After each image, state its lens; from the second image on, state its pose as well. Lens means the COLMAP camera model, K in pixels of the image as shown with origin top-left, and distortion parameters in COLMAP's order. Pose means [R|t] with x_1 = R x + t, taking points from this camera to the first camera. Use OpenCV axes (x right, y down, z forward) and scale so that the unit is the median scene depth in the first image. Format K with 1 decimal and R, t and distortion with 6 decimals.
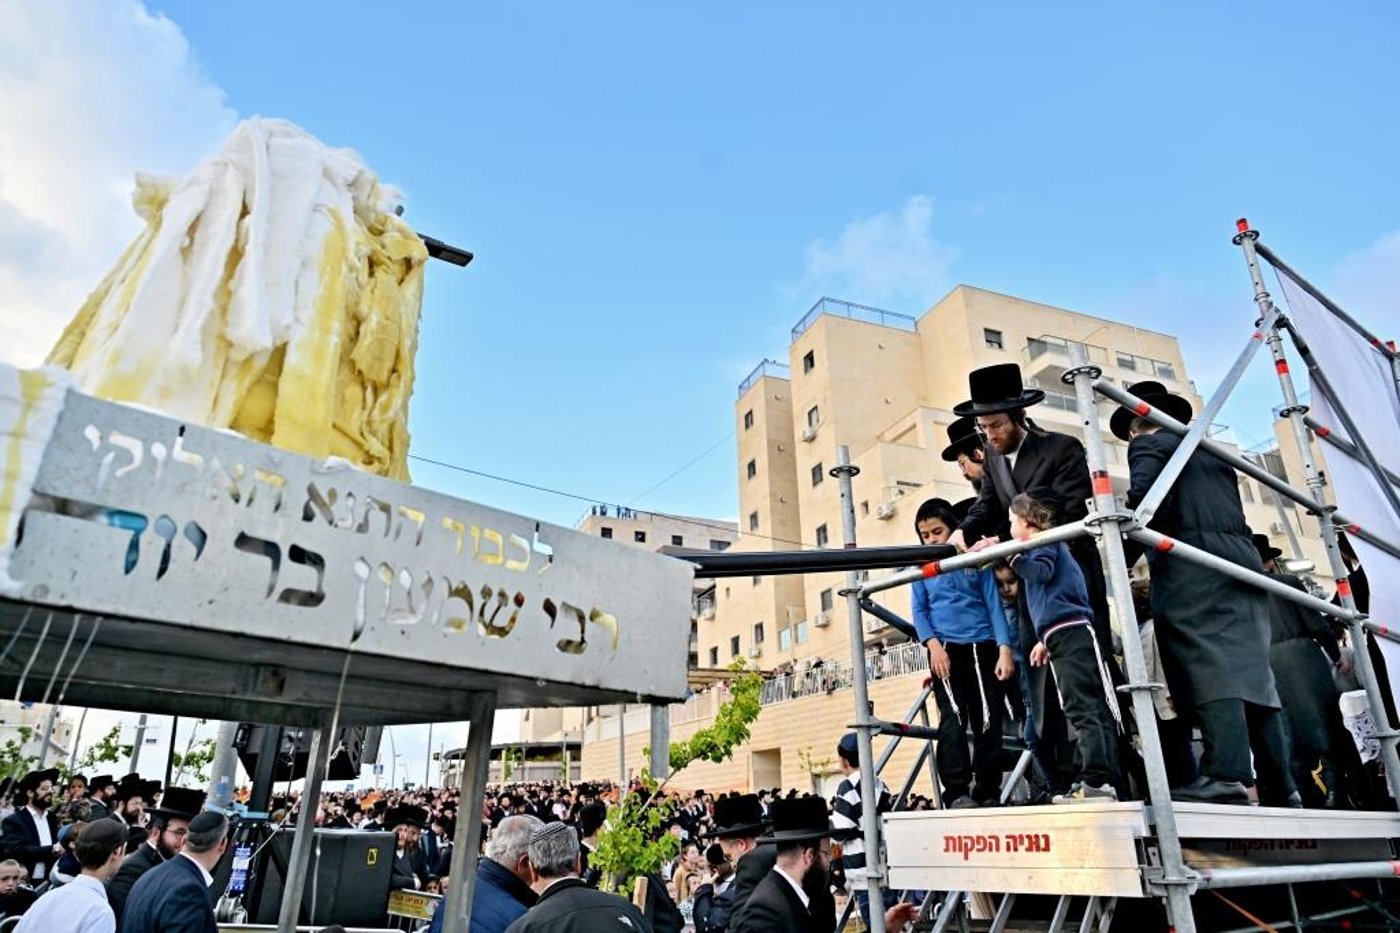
lens RADIAL K [[923.4, 0, 701.9], [0, 923.4, 478.4], [0, 0, 1]] dist [-0.001795, 0.000831]
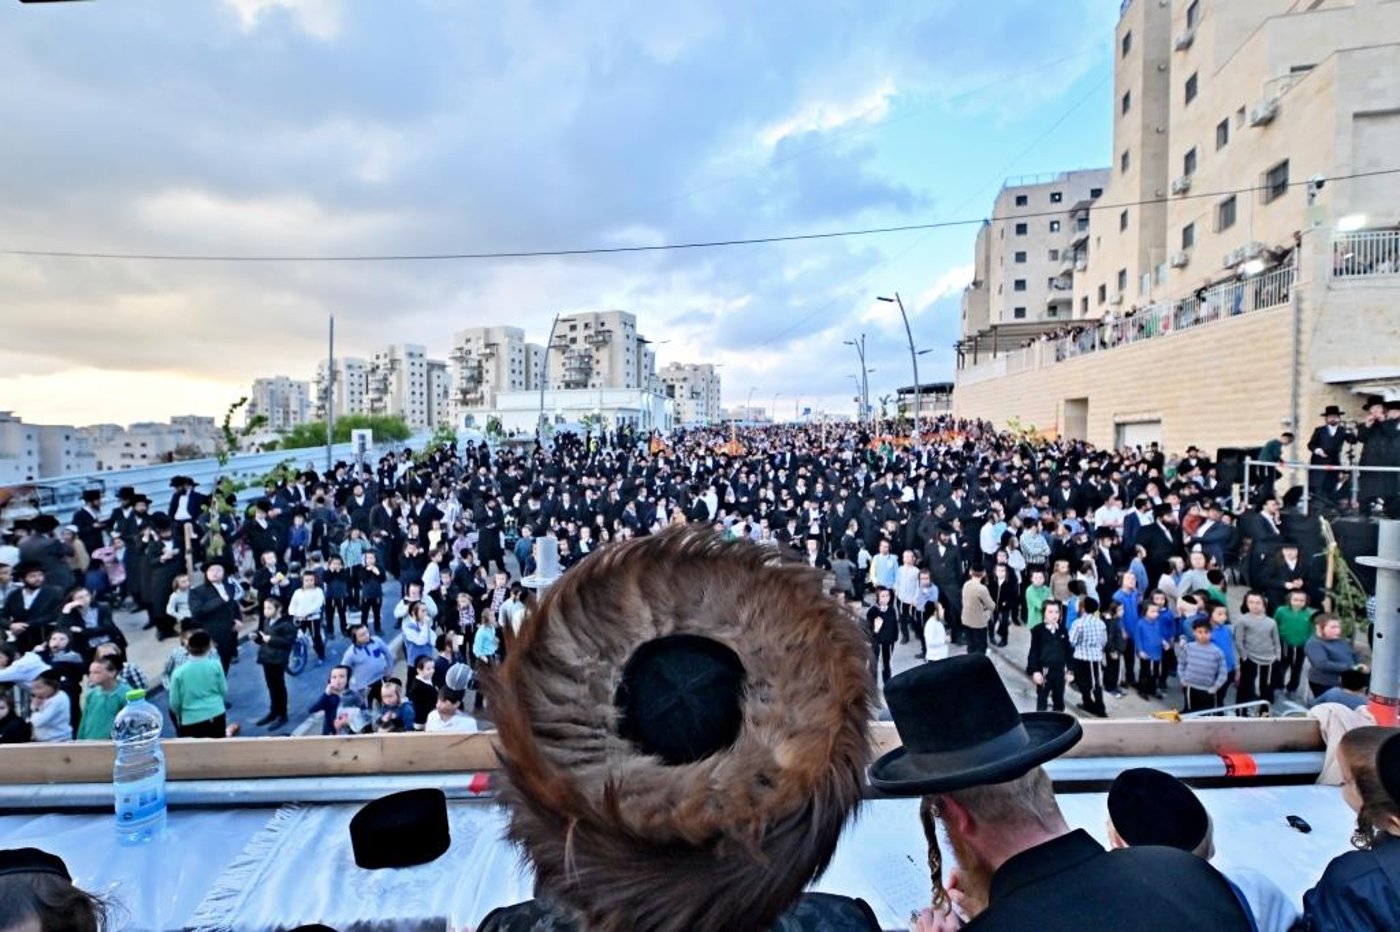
lens RADIAL K [[616.8, 0, 689.9], [0, 616.8, 467.8], [0, 0, 1]] dist [0.000578, -0.005019]
pose [[0.777261, 0.045457, -0.627534, 0.133610], [0.220479, 0.914465, 0.339326, 0.022098], [0.589283, -0.402103, 0.700756, 0.162736]]
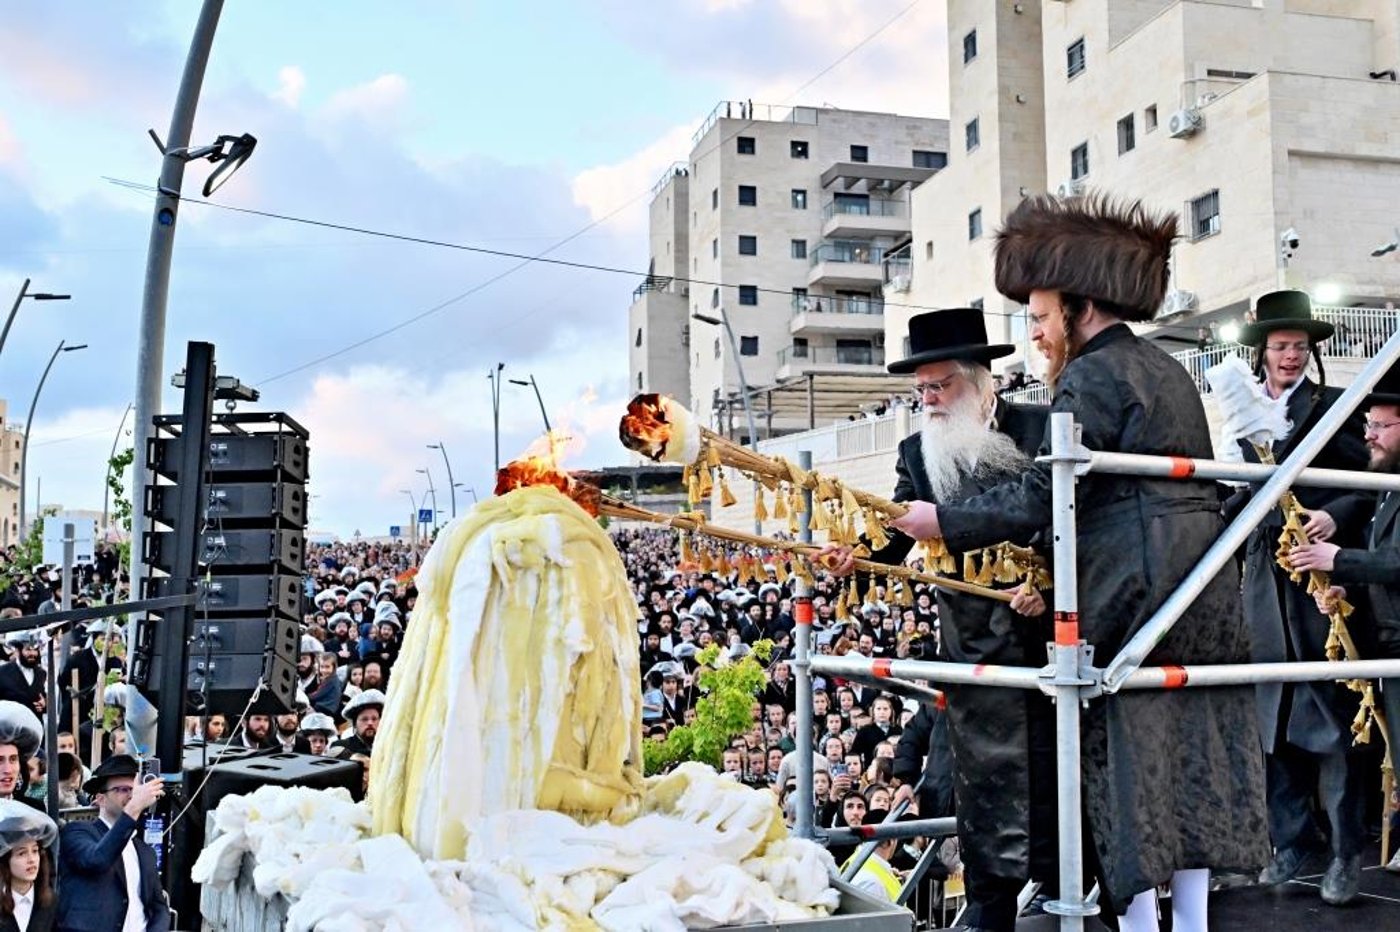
lens RADIAL K [[1445.4, 0, 709.0], [0, 1445.4, 480.9], [0, 0, 1]] dist [-0.021567, 0.030272]
pose [[0.989990, 0.000320, -0.141134, 0.020132], [0.041939, 0.954158, 0.296350, -0.028906], [0.134759, -0.299303, 0.944594, -0.004892]]
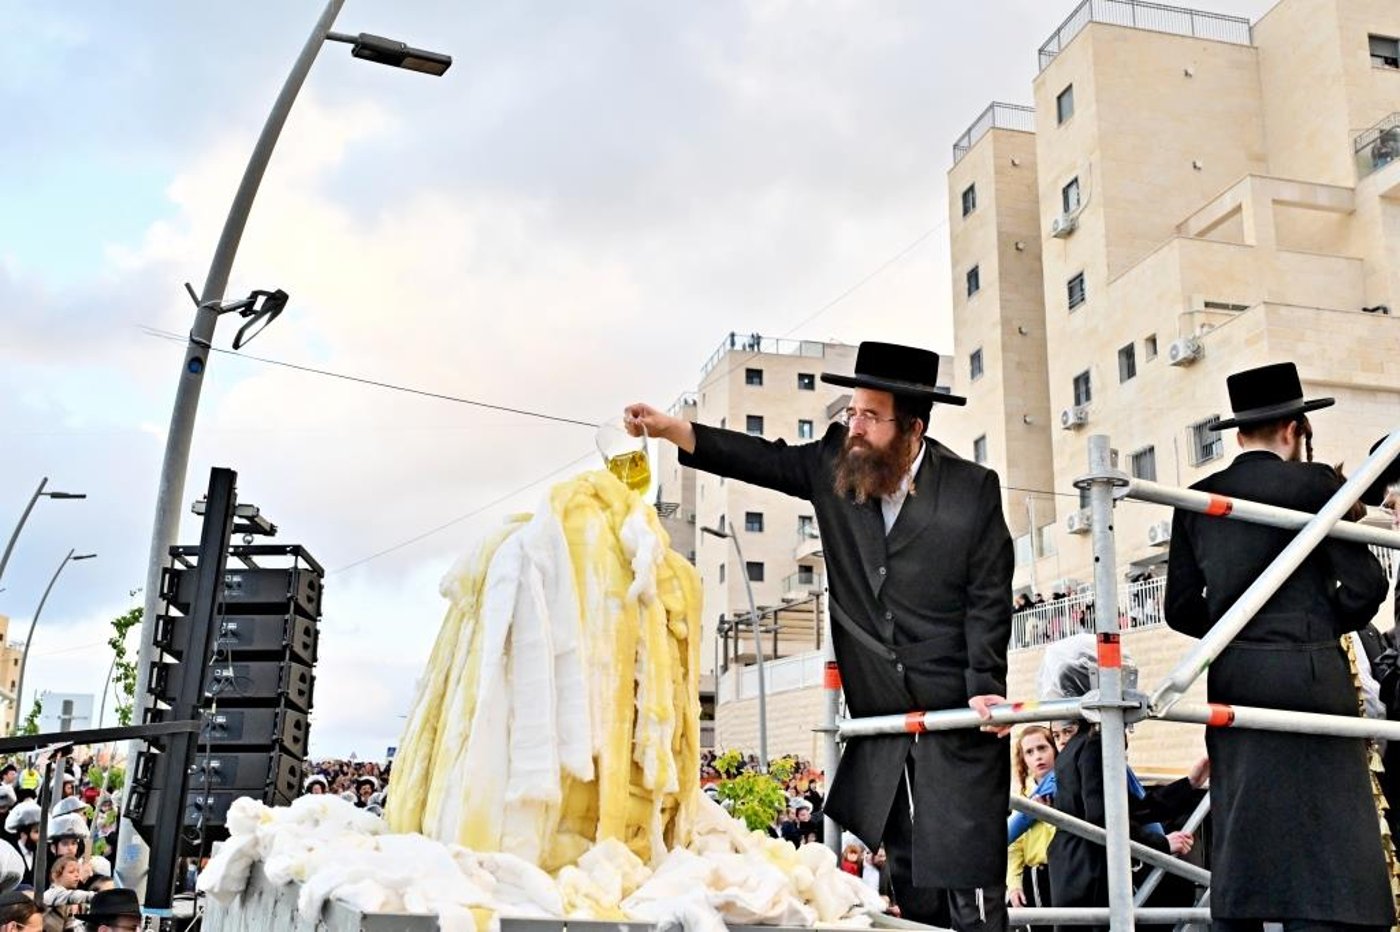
lens RADIAL K [[1445.4, 0, 707.0], [0, 1445.4, 478.9], [0, 0, 1]] dist [-0.013147, 0.012226]
pose [[0.989457, -0.004969, -0.144743, 0.018452], [0.025076, 0.990194, 0.137427, -0.018182], [0.142641, -0.139608, 0.979879, -0.007210]]
